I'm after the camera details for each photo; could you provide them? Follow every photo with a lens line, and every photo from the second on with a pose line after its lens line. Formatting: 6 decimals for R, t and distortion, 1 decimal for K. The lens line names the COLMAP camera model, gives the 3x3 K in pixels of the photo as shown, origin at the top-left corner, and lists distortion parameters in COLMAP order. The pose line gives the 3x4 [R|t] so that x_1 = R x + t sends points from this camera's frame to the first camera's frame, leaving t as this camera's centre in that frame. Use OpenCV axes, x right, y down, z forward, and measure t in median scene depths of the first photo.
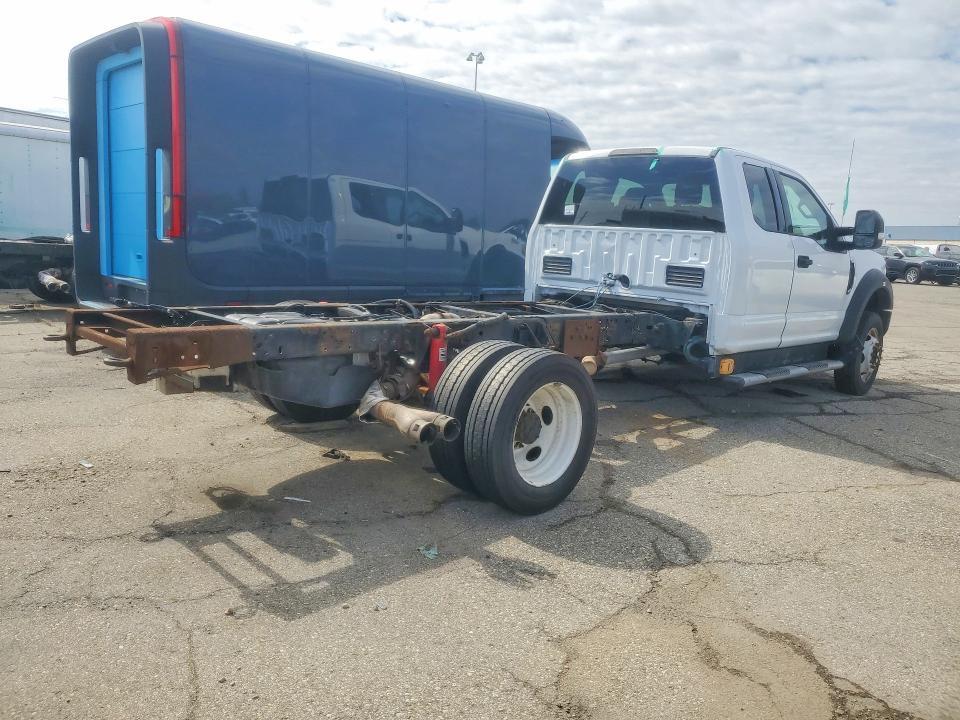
lens RADIAL K [[752.4, 0, 480.0], [0, 752.4, 360.0], [0, 0, 1]] dist [0.013894, 0.003571]
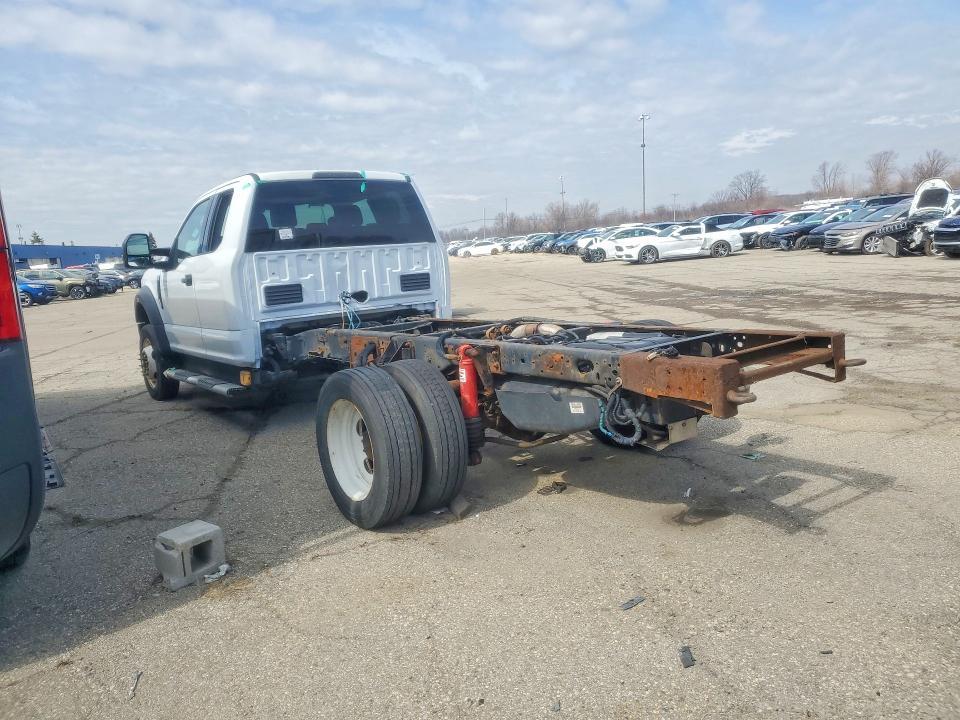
lens RADIAL K [[731.2, 0, 480.0], [0, 731.2, 360.0], [0, 0, 1]] dist [0.029728, 0.001166]
pose [[0.134694, -0.214914, 0.967300, -0.876893], [0.238185, 0.954596, 0.178924, -0.179010], [-0.961834, 0.206297, 0.179768, 0.732999]]
